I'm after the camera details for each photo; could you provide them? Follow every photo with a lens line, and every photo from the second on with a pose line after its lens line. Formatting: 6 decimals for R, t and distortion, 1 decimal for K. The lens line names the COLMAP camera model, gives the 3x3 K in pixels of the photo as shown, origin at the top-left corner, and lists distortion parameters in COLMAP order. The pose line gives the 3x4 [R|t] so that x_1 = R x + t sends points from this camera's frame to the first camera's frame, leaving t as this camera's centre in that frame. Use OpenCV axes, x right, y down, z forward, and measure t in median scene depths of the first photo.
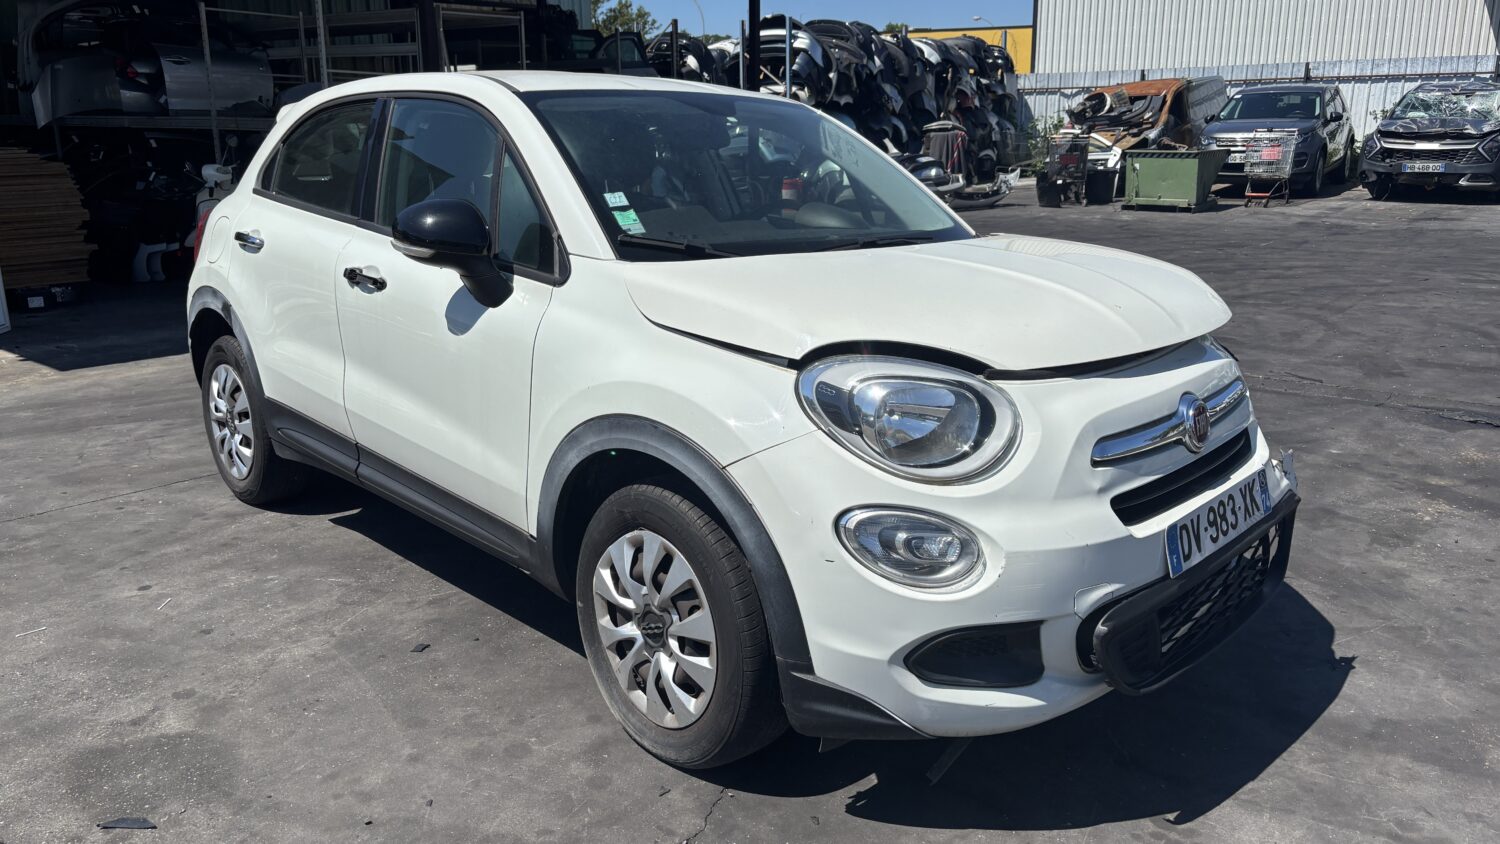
lens RADIAL K [[1143.0, 0, 746.4], [0, 1143.0, 423.4], [0, 0, 1]] dist [0.041300, -0.074267]
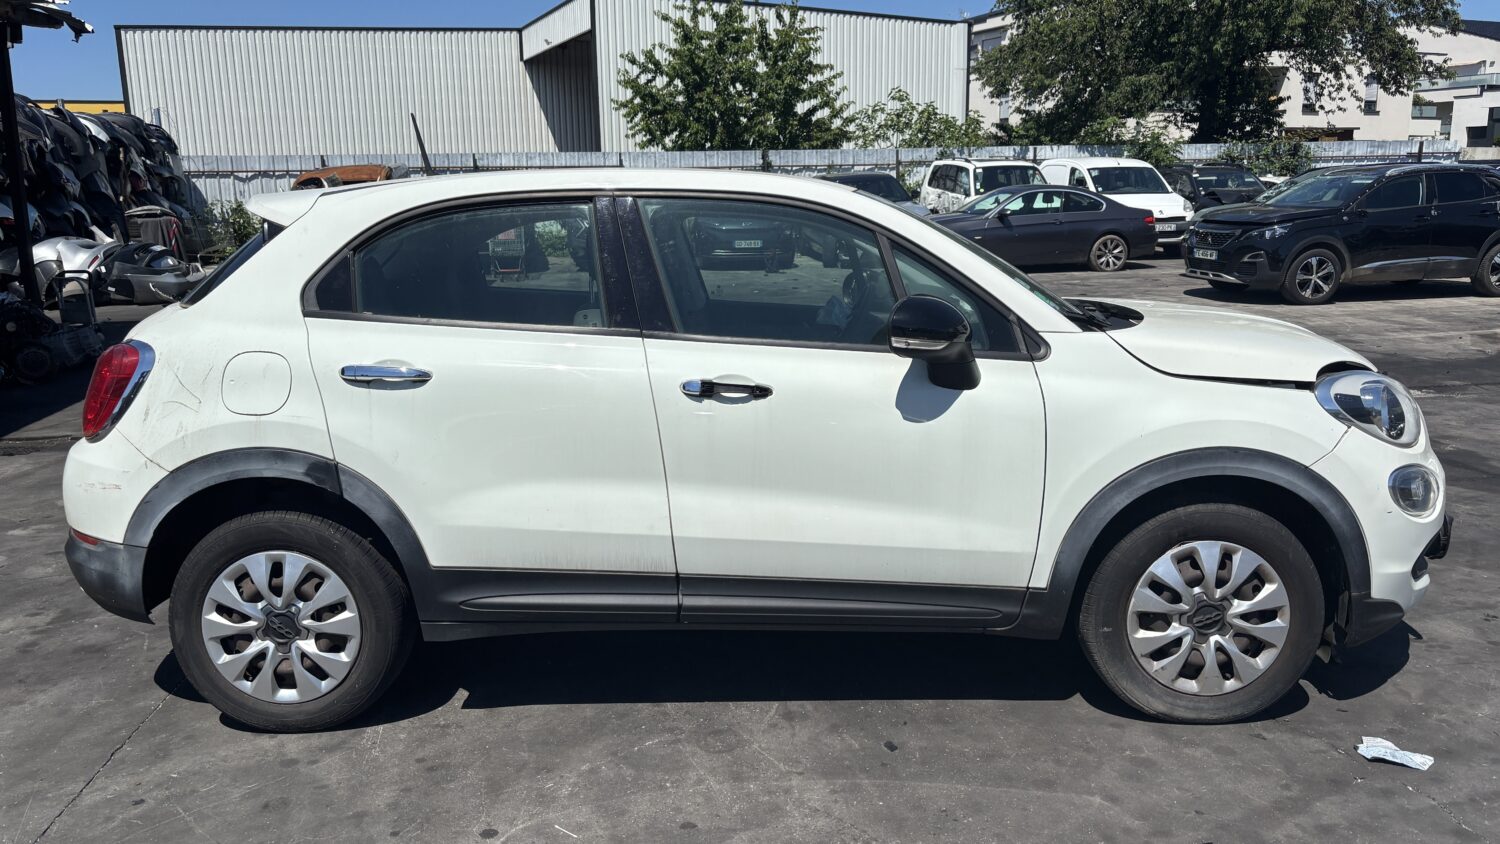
lens RADIAL K [[1141.7, 0, 761.3], [0, 1141.7, 421.0], [0, 0, 1]] dist [0.054110, -0.064919]
pose [[0.689480, -0.142972, 0.710054, -1.097884], [0.192174, 0.981299, 0.010982, -0.118689], [-0.698346, 0.128882, 0.704062, 0.374644]]
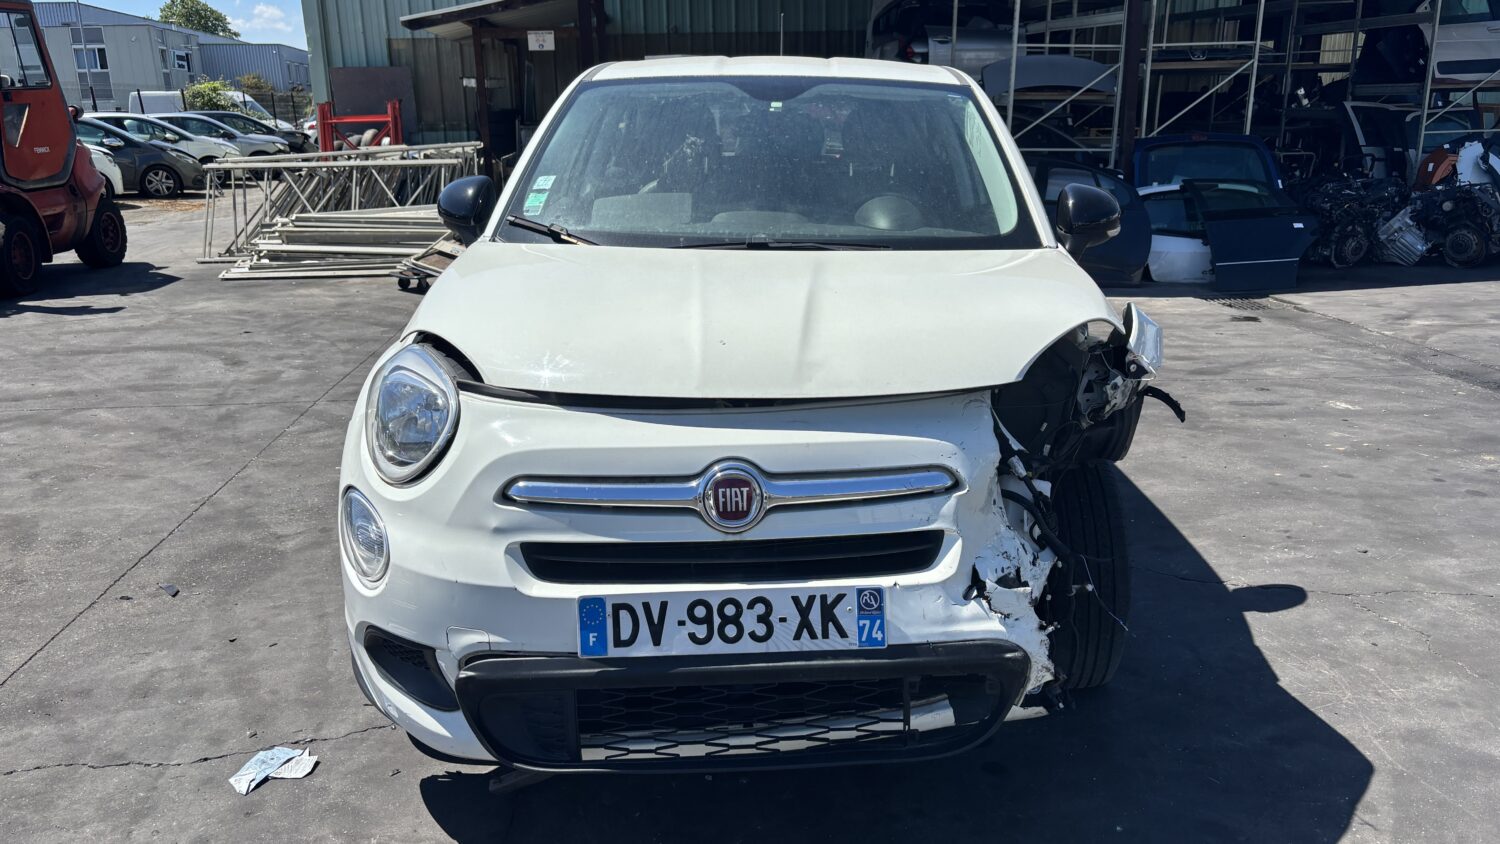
lens RADIAL K [[1143.0, 0, 746.4], [0, 1143.0, 423.4], [0, 0, 1]] dist [0.041300, -0.074267]
pose [[0.700626, 0.190132, -0.687730, 0.783748], [-0.171500, 0.980462, 0.096346, -0.108117], [0.692612, 0.050443, 0.719545, 0.358183]]
